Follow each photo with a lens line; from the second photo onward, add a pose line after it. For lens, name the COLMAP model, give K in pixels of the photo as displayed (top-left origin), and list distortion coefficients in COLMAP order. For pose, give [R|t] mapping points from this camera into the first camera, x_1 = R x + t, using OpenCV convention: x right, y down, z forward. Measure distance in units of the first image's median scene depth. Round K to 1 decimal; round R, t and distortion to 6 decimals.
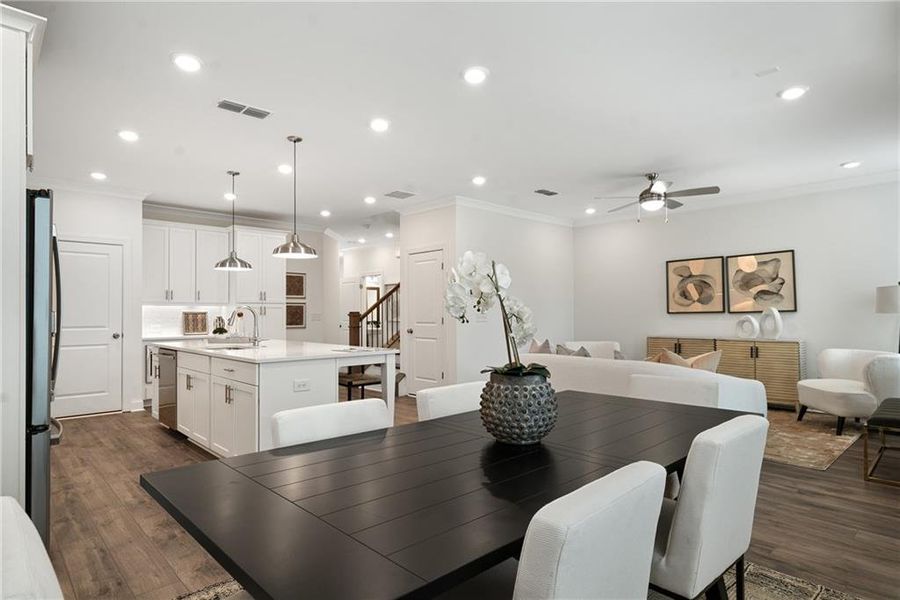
lens RADIAL K [[464.6, 0, 448.3], [0, 464.6, 290.3], [0, 0, 1]] dist [-0.037156, -0.001924]
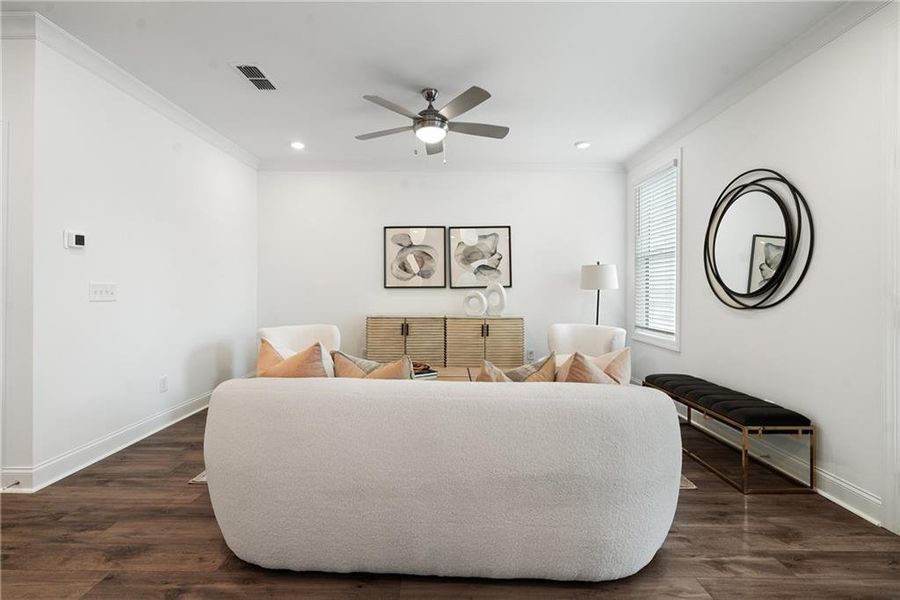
lens RADIAL K [[415.3, 0, 453.1], [0, 415.3, 292.8], [0, 0, 1]] dist [-0.021073, -0.000121]
pose [[0.688357, -0.006054, 0.725347, 0.005548], [-0.042564, 0.997905, 0.048722, 0.018243], [-0.724122, -0.064412, 0.686657, 0.429130]]
